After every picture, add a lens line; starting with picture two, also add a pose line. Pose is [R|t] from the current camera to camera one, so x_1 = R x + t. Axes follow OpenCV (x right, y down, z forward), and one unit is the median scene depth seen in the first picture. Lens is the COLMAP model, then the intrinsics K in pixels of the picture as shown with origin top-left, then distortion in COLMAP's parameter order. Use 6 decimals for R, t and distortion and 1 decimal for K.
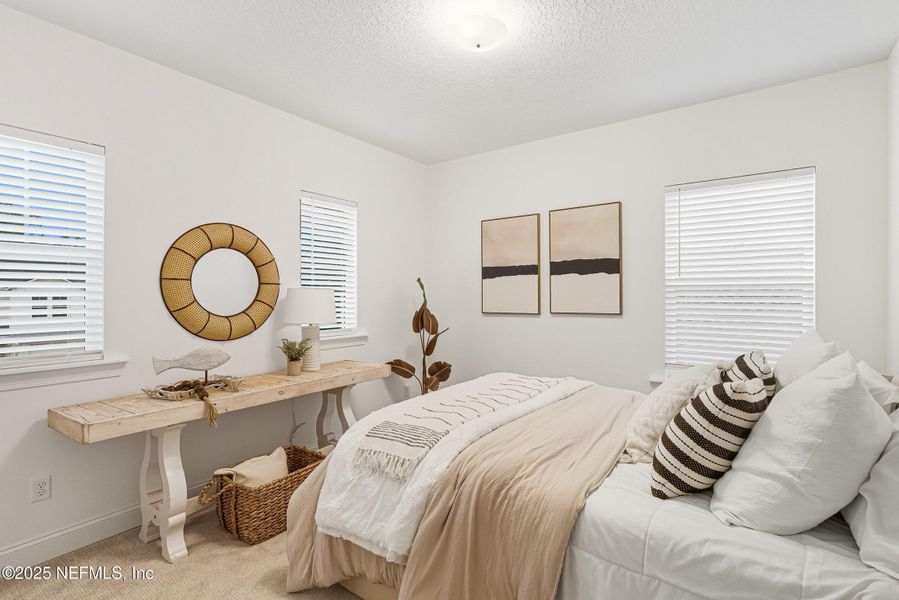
lens RADIAL K [[417.6, 0, 449.2], [0, 417.6, 299.5], [0, 0, 1]] dist [-0.005707, 0.000518]
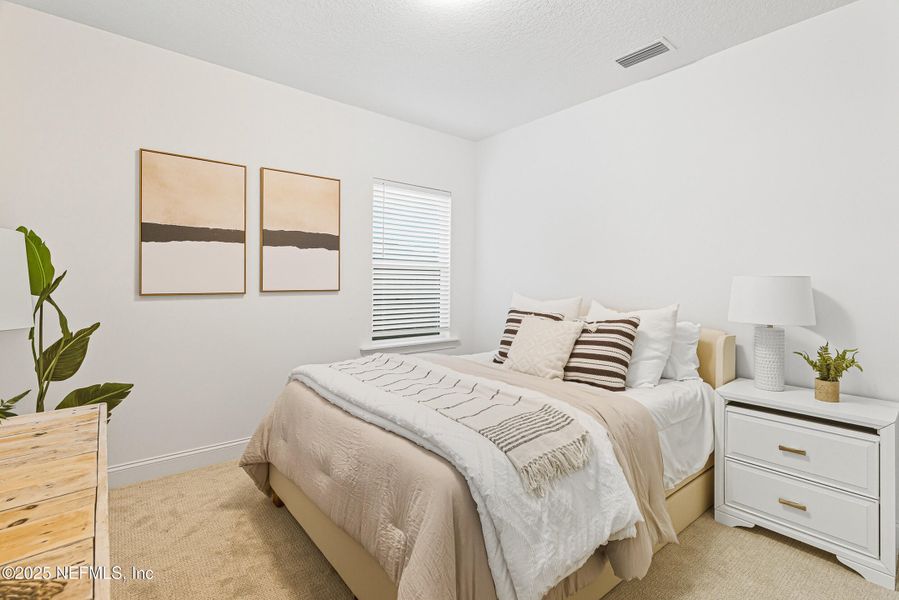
lens RADIAL K [[417.6, 0, 441.7], [0, 417.6, 279.4], [0, 0, 1]] dist [-0.005707, 0.000518]
pose [[0.250862, 0.004481, 0.968013, -0.470240], [-0.000847, 0.999990, -0.004410, 0.011690], [-0.968023, 0.000286, 0.250863, 0.461351]]
